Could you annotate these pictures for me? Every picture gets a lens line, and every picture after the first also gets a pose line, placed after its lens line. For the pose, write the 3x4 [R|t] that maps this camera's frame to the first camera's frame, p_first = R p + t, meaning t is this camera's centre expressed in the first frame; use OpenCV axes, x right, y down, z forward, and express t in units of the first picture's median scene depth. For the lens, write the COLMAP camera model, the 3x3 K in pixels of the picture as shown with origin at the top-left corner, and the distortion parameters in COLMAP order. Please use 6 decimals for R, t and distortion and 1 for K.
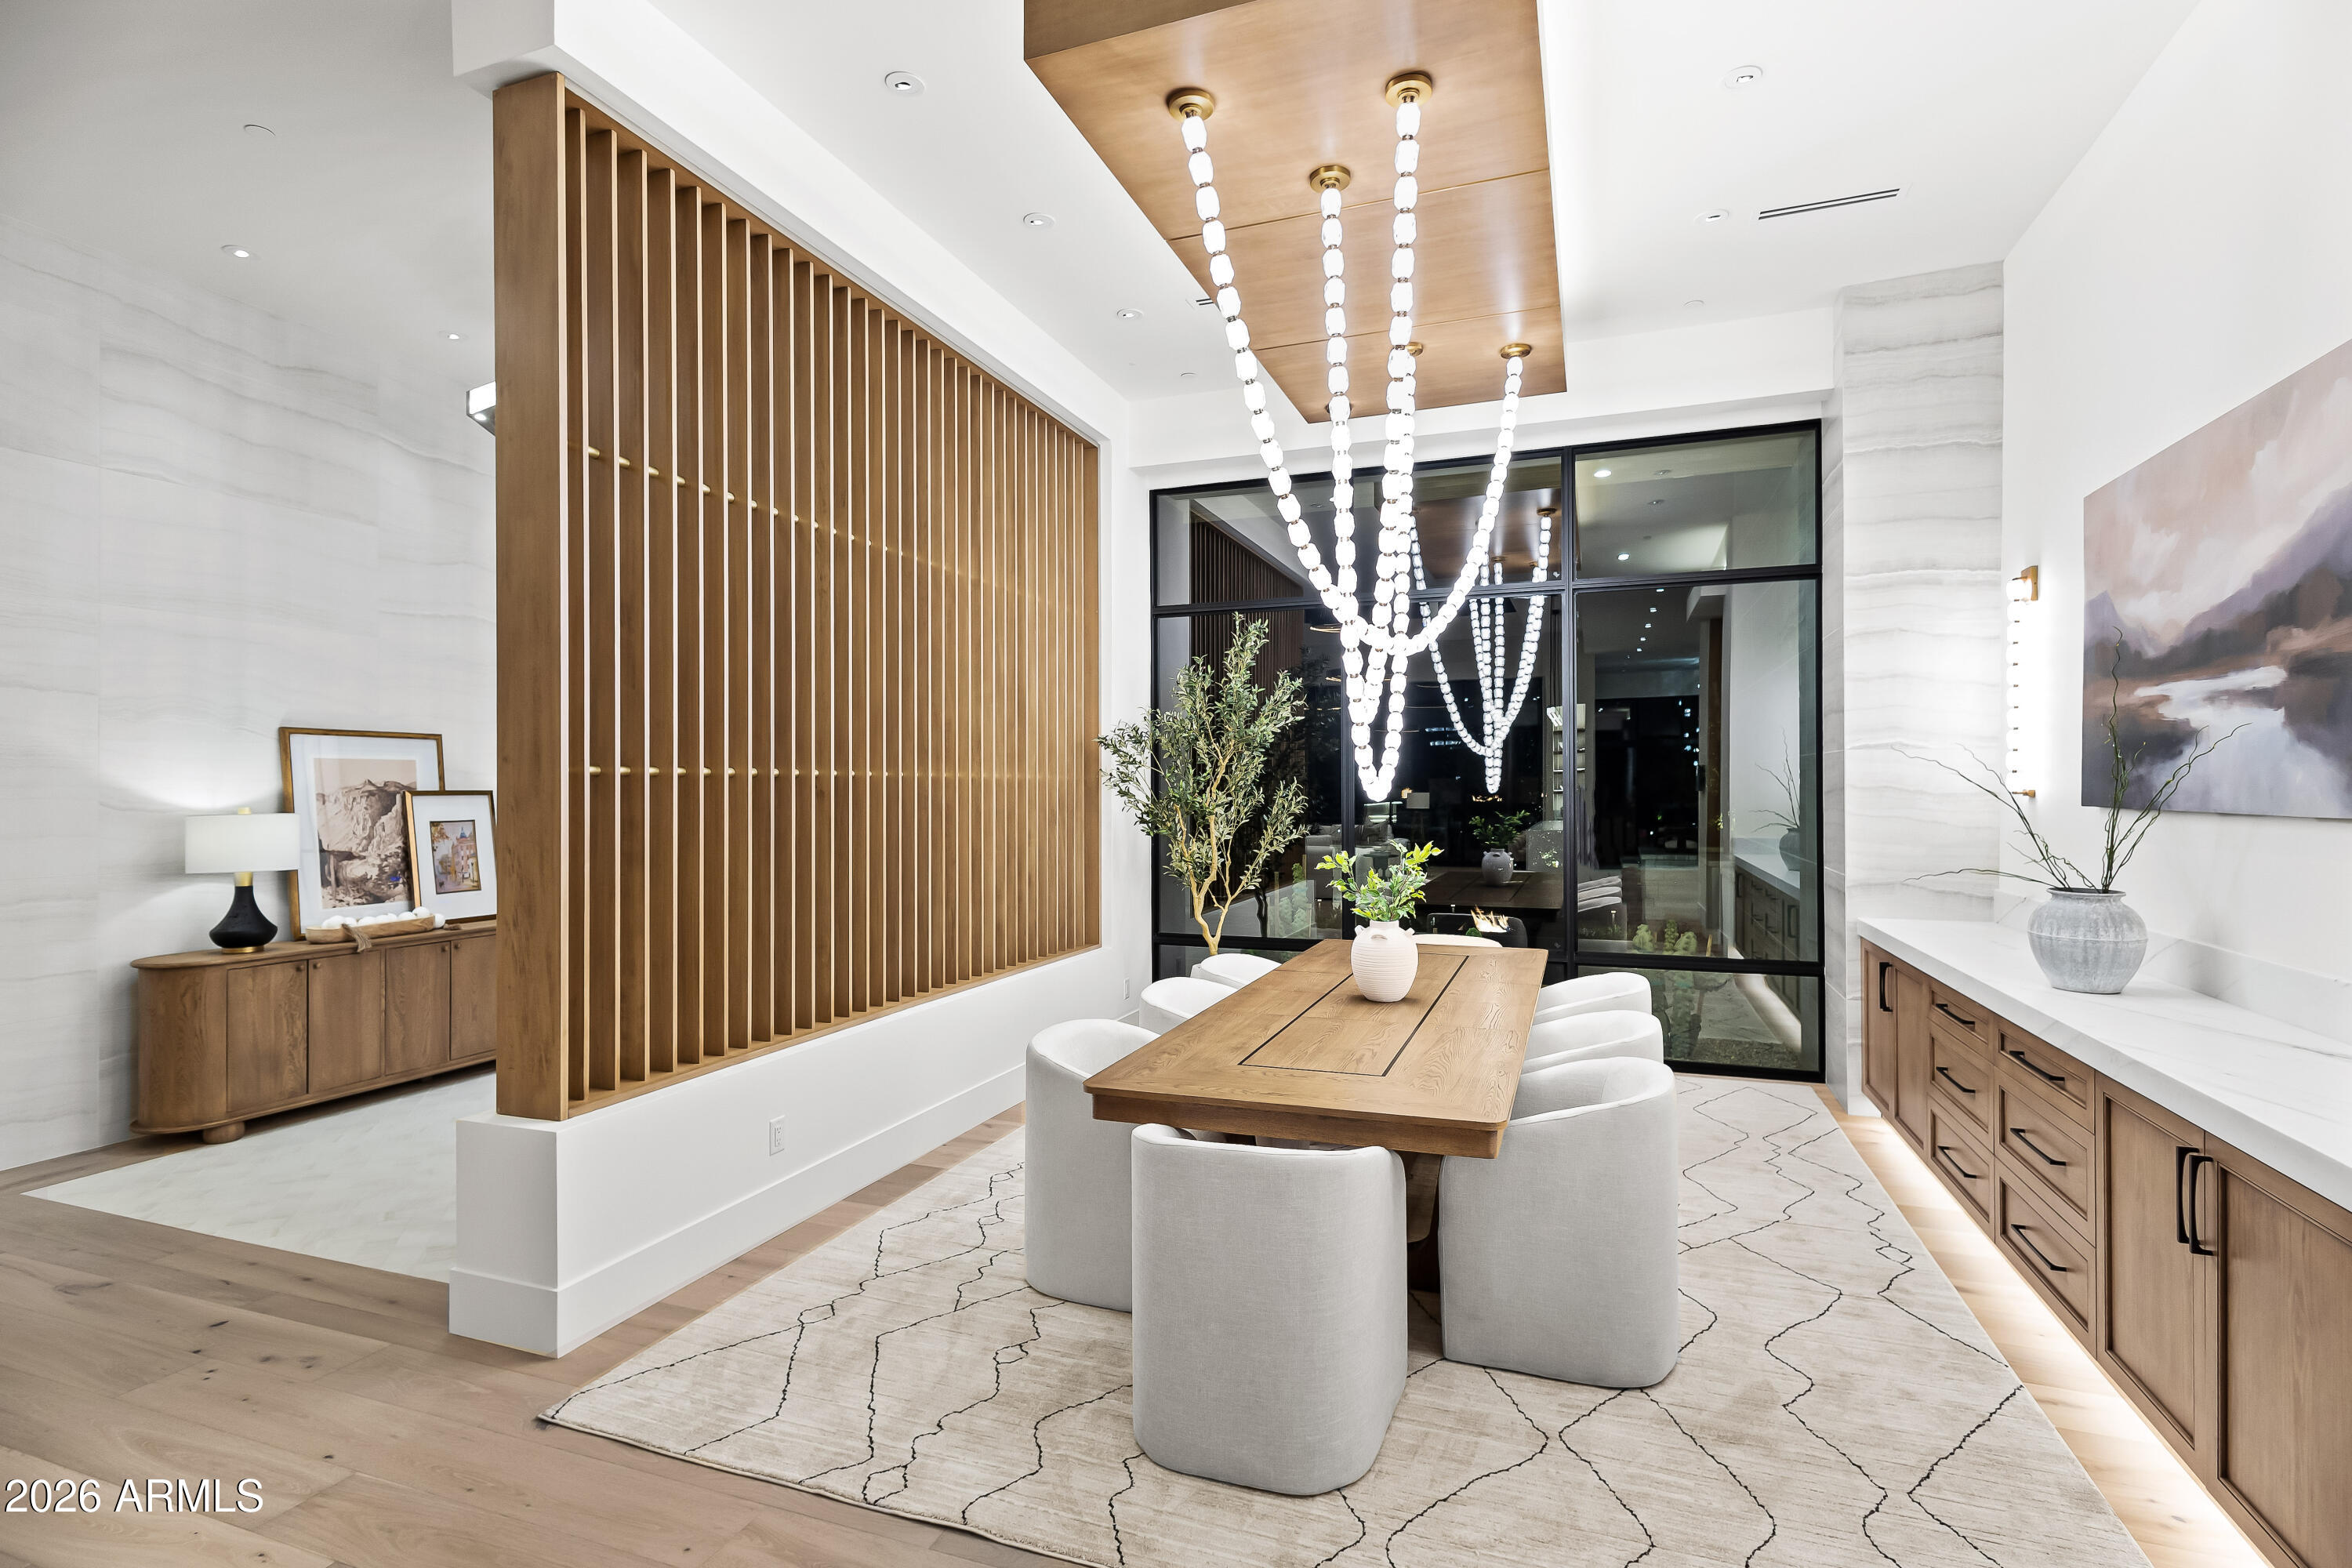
lens RADIAL K [[1110.7, 0, 1188.3], [0, 1110.7, 783.2], [0, 0, 1]] dist [0.009786, -0.002505]
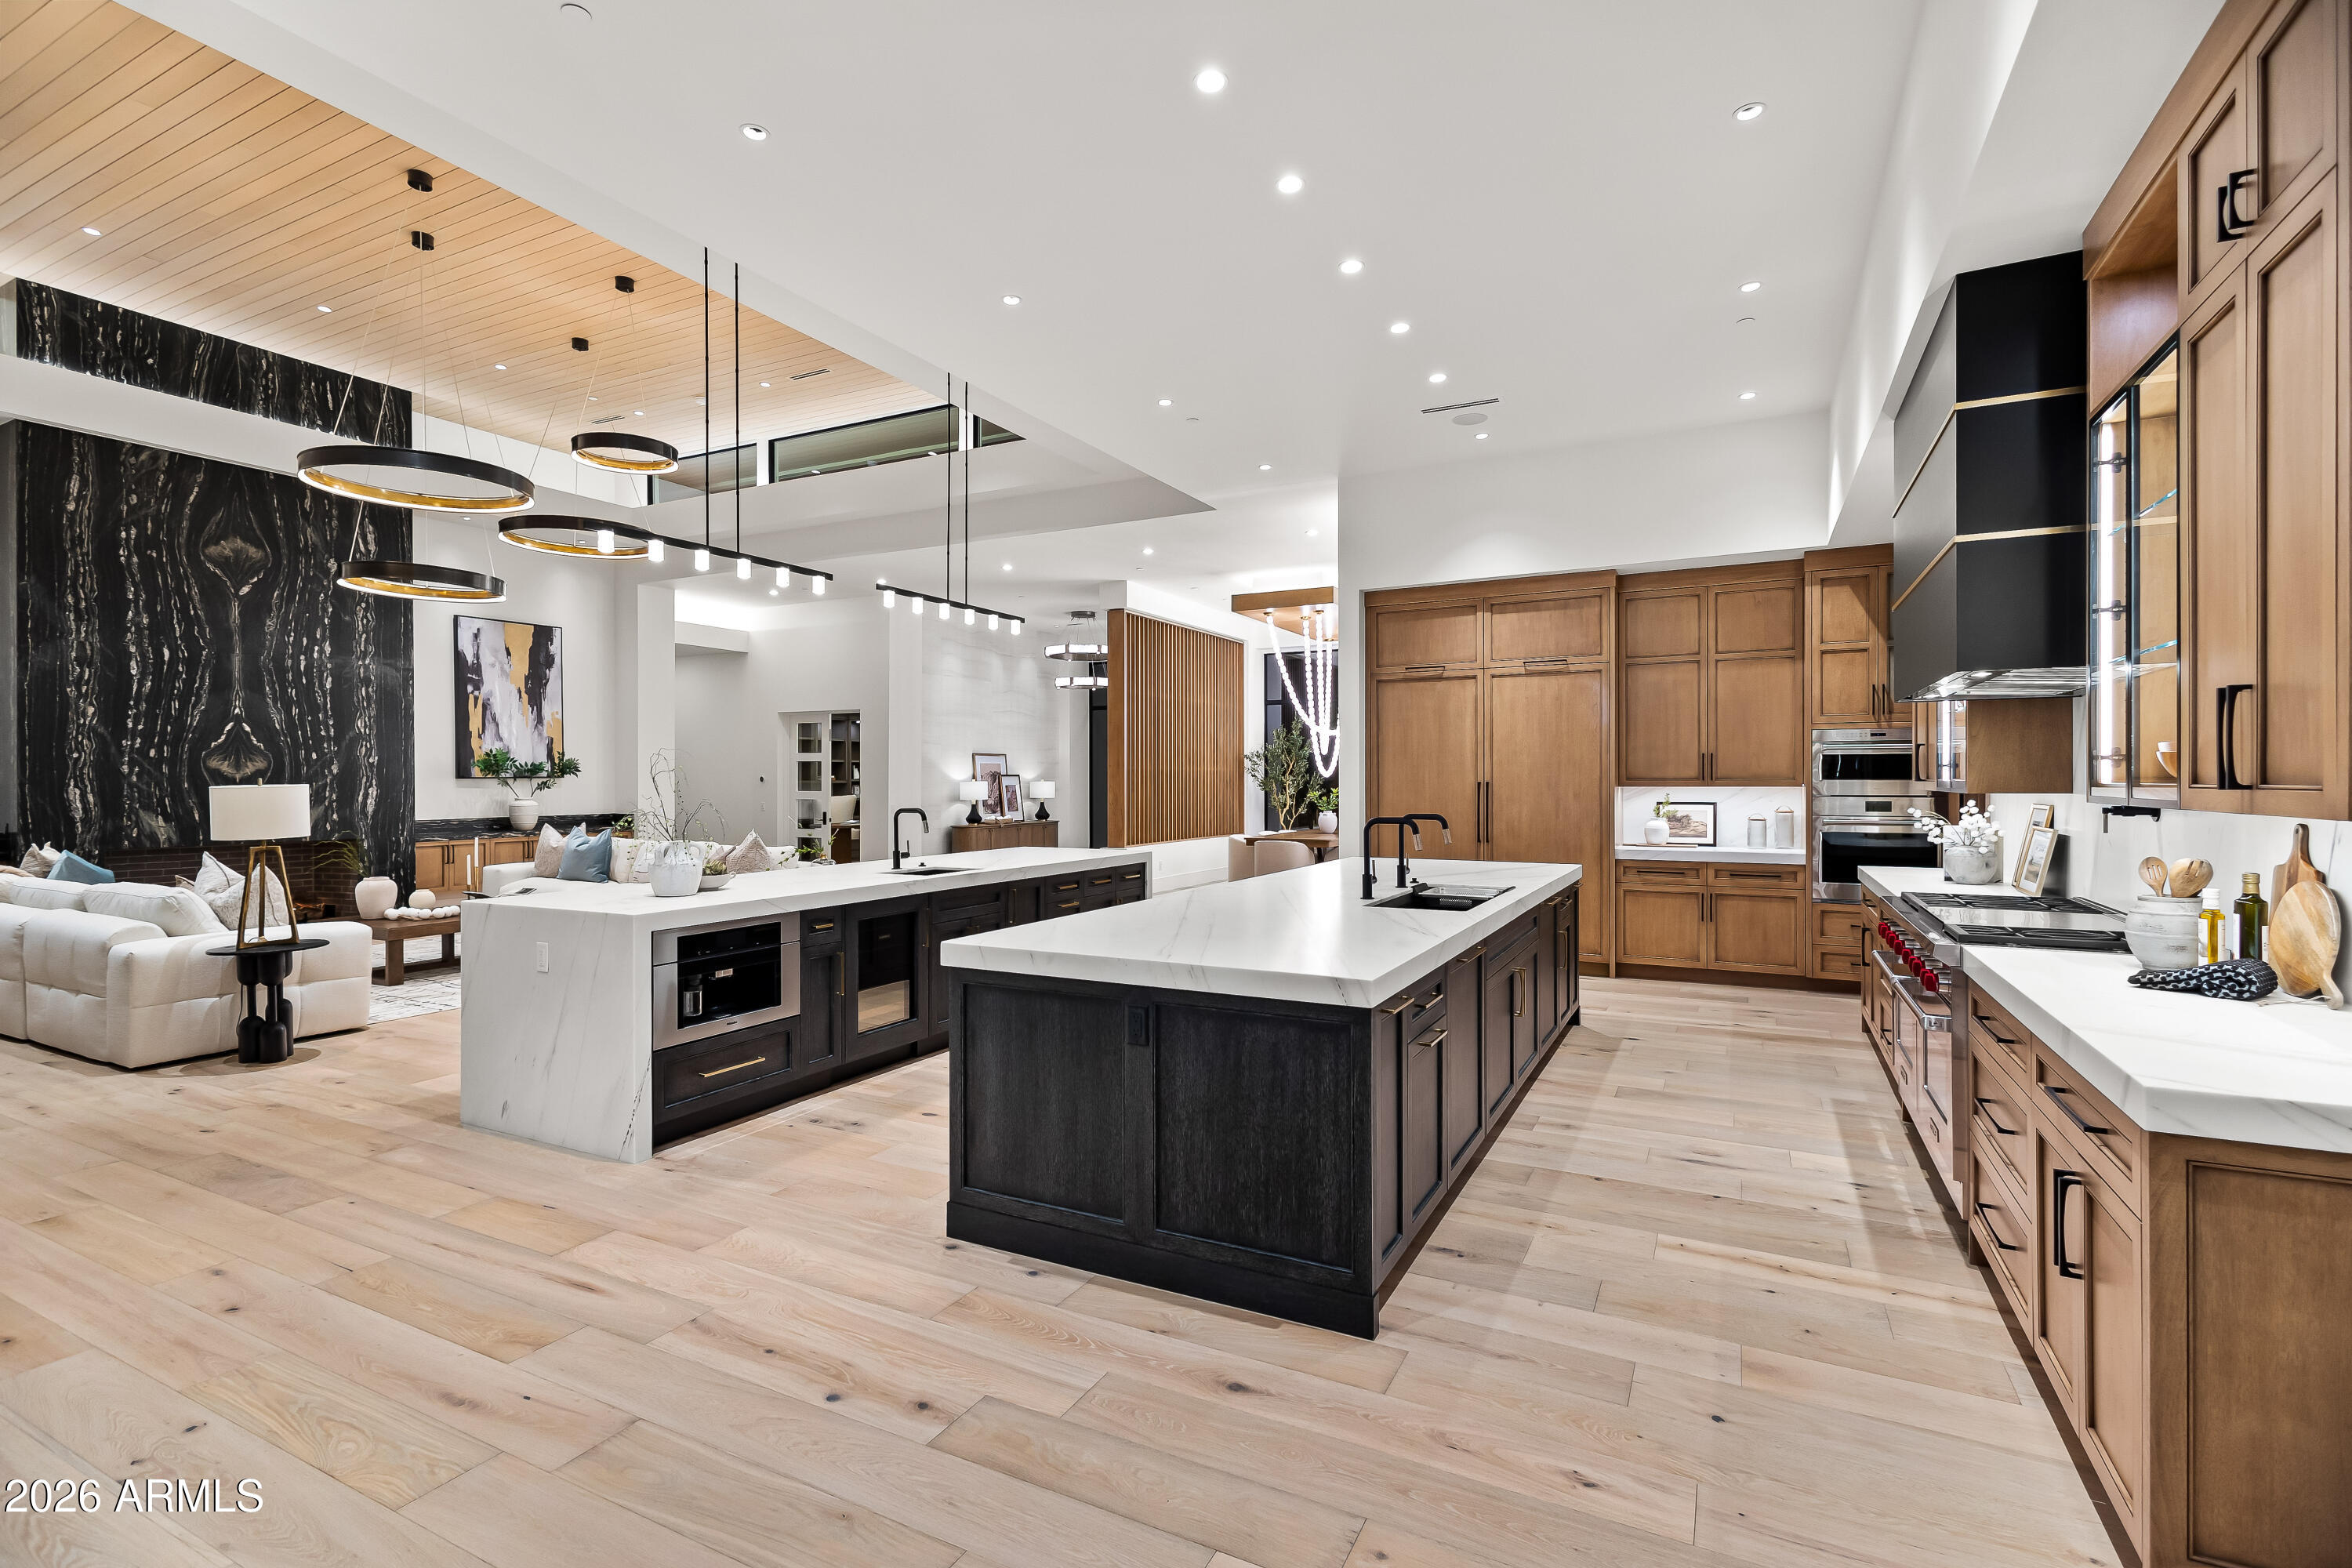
lens RADIAL K [[1110.7, 0, 1192.5], [0, 1110.7, 787.5], [0, 0, 1]] dist [0.009786, -0.002505]
pose [[0.993844, 0.002500, -0.110763, 0.102230], [-0.001981, 0.999987, 0.004799, 0.027092], [0.110774, -0.004550, 0.993835, -1.854633]]
